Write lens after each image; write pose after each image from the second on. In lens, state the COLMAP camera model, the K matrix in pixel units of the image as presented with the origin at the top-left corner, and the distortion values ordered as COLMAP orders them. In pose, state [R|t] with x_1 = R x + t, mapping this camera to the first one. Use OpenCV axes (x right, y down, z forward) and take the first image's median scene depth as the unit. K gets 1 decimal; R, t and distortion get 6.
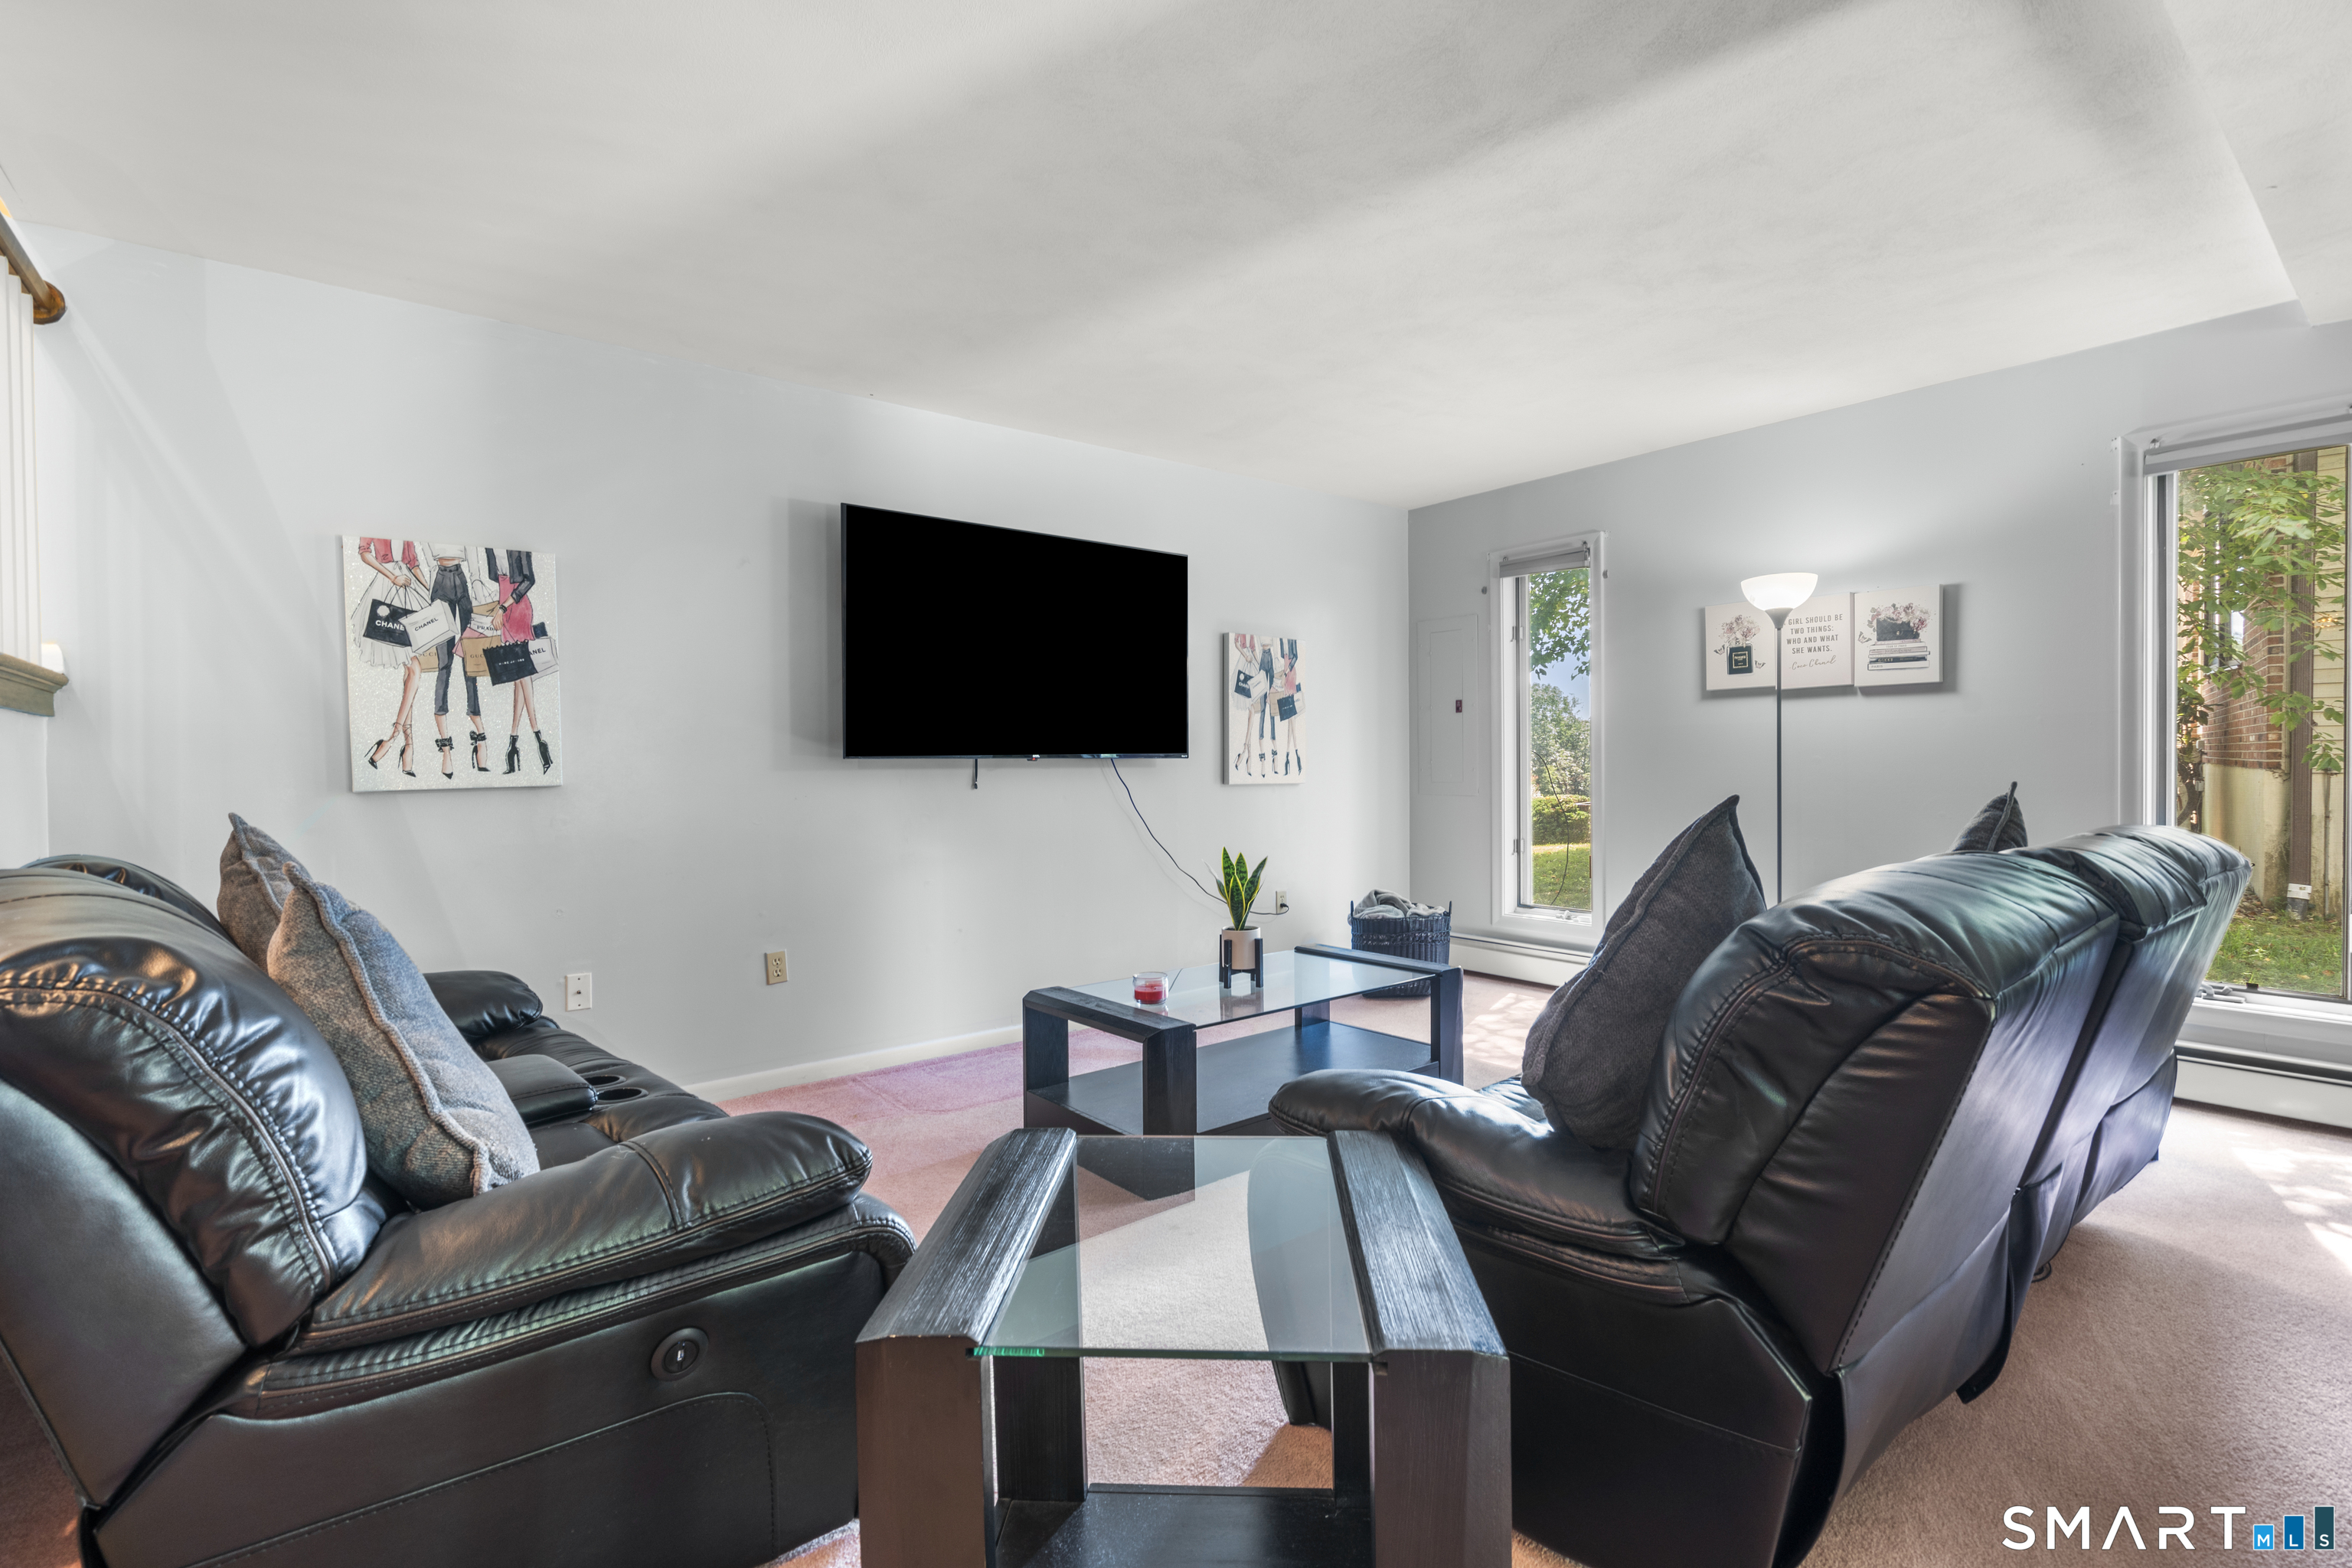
lens RADIAL K [[1063.2, 0, 1185.4], [0, 1063.2, 779.7], [0, 0, 1]] dist [-0.003931, 0.000439]
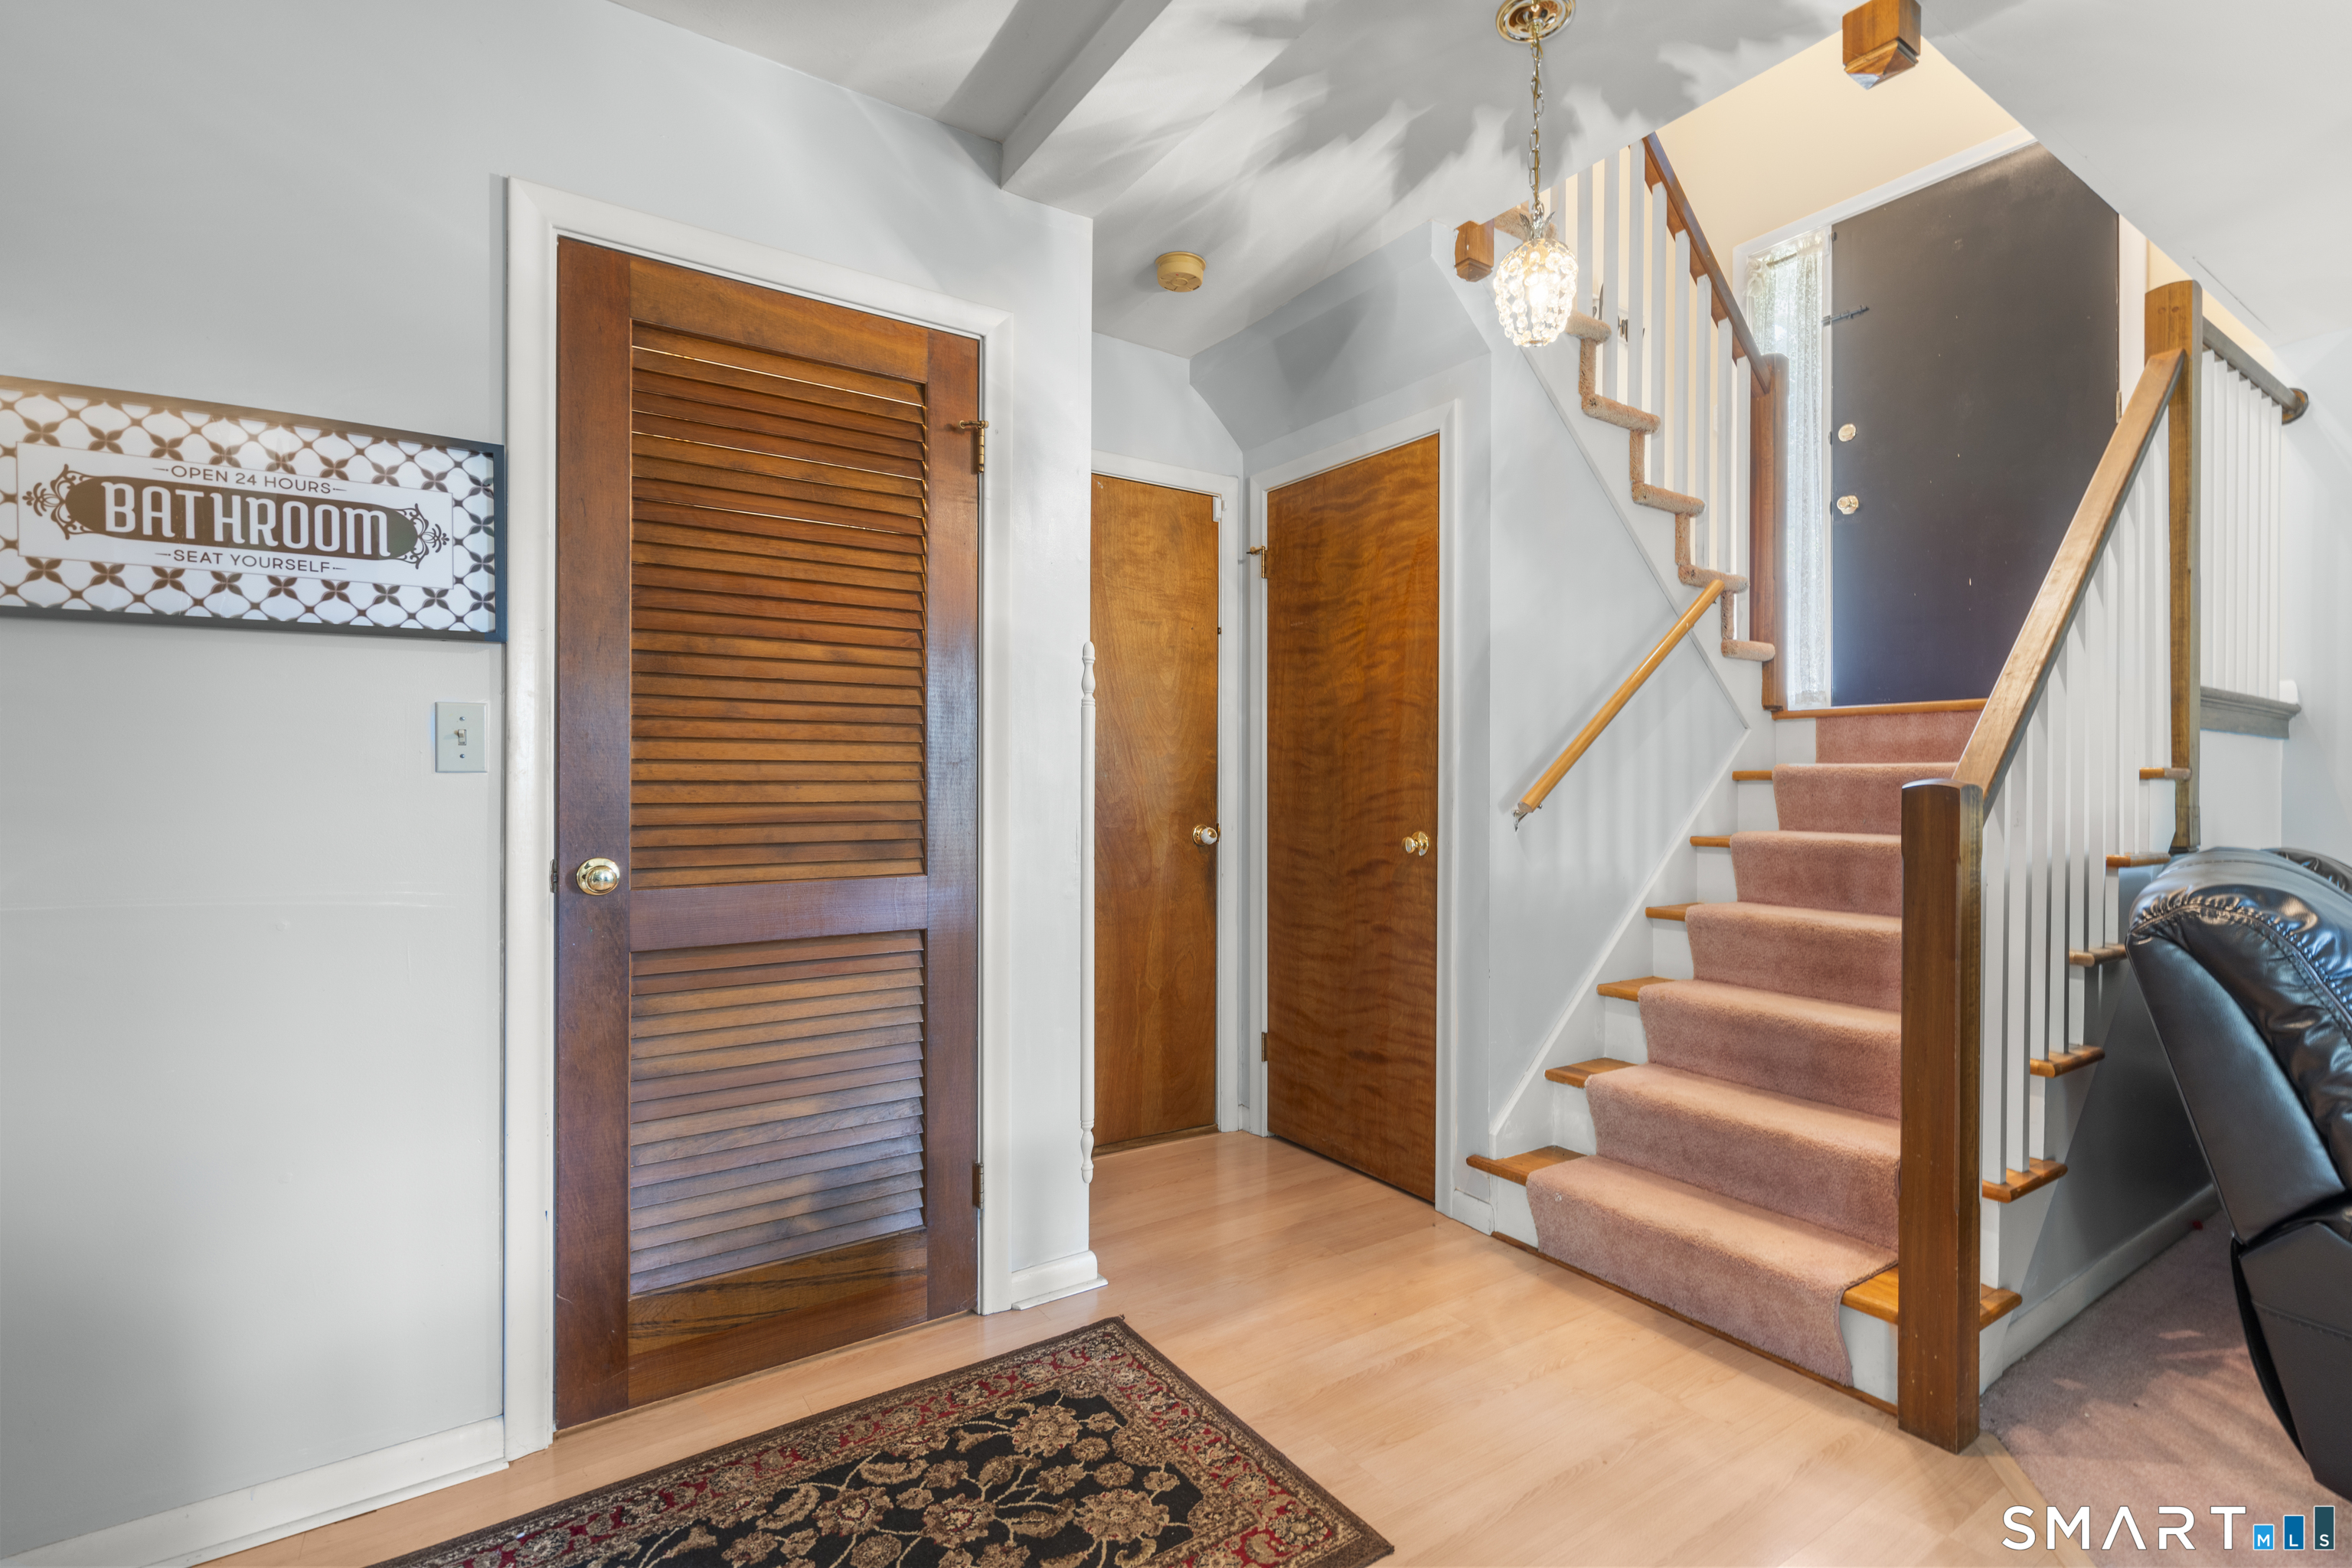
lens RADIAL K [[1072.9, 0, 1198.3], [0, 1072.9, 780.9], [0, 0, 1]] dist [-0.002002, -0.000304]
pose [[-0.068629, 0.007025, -0.997618, 0.651284], [-0.020812, 0.999748, 0.008472, 0.012634], [0.997425, 0.021343, -0.068465, -0.449457]]
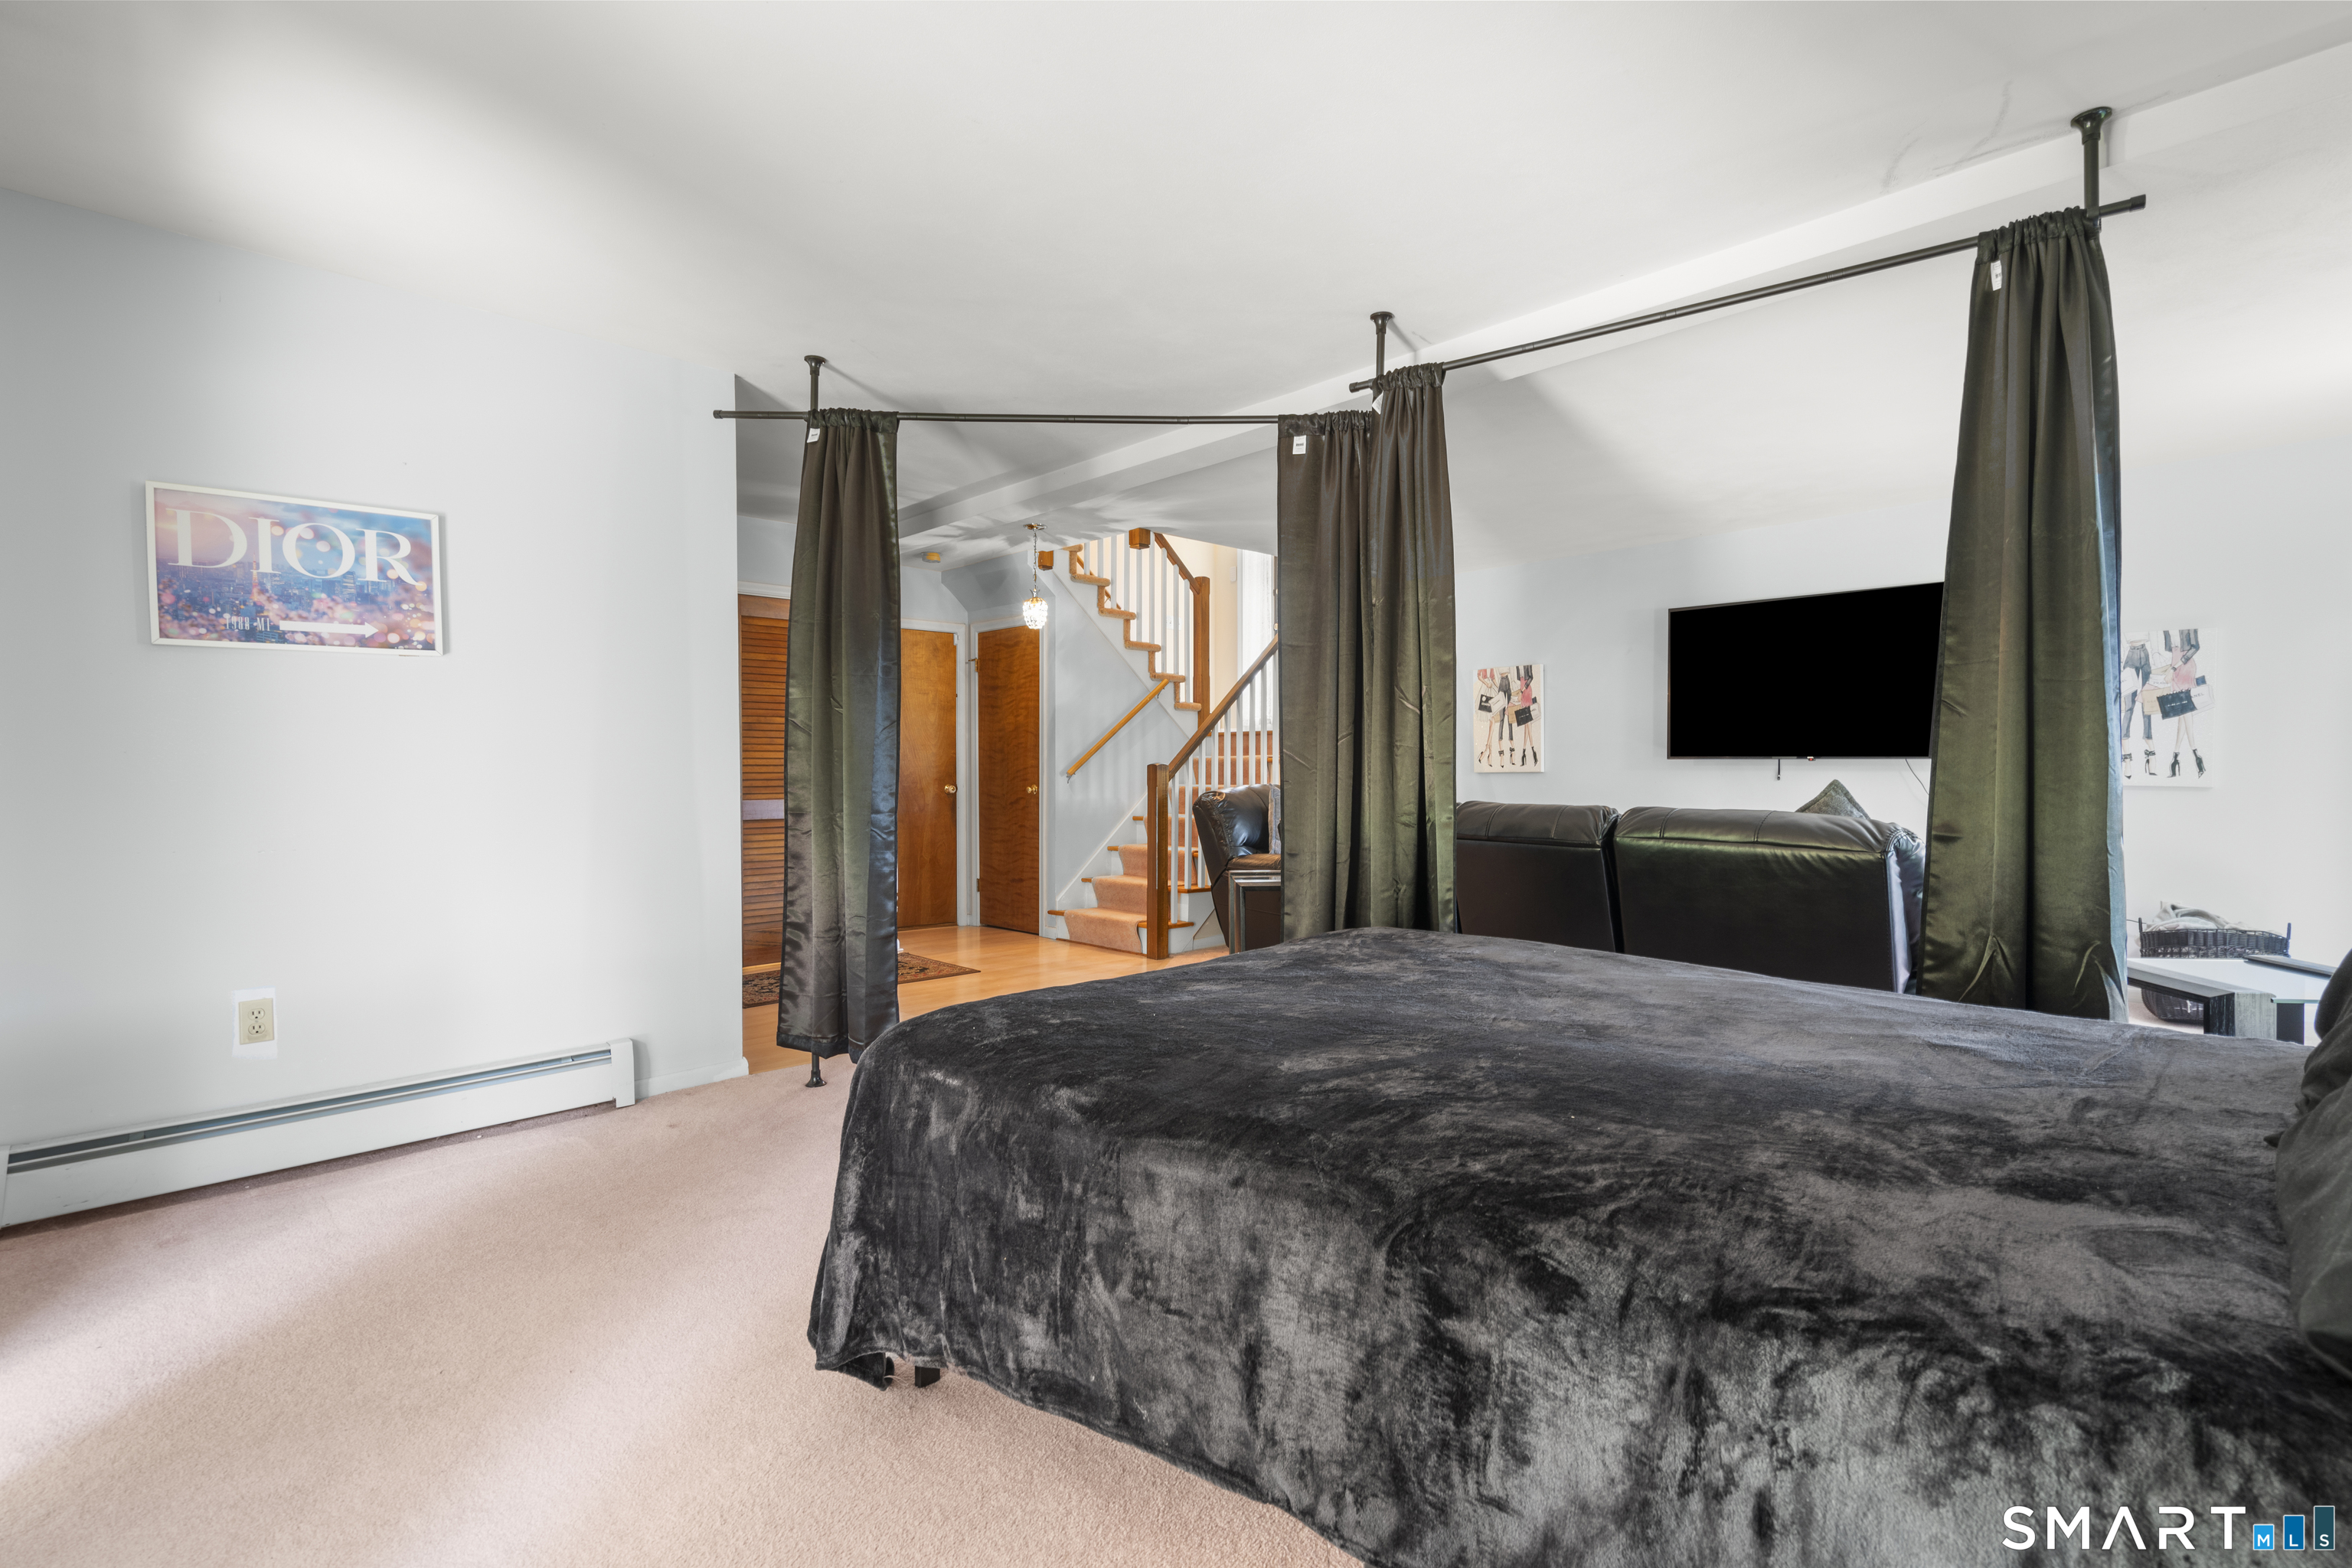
lens RADIAL K [[1063.2, 0, 1185.4], [0, 1063.2, 779.7], [0, 0, 1]] dist [-0.003931, 0.000439]
pose [[0.087138, 0.021281, -0.995969, 4.635591], [-0.017216, 0.999655, 0.019853, -0.026986], [0.996047, 0.015416, 0.087475, 0.300027]]
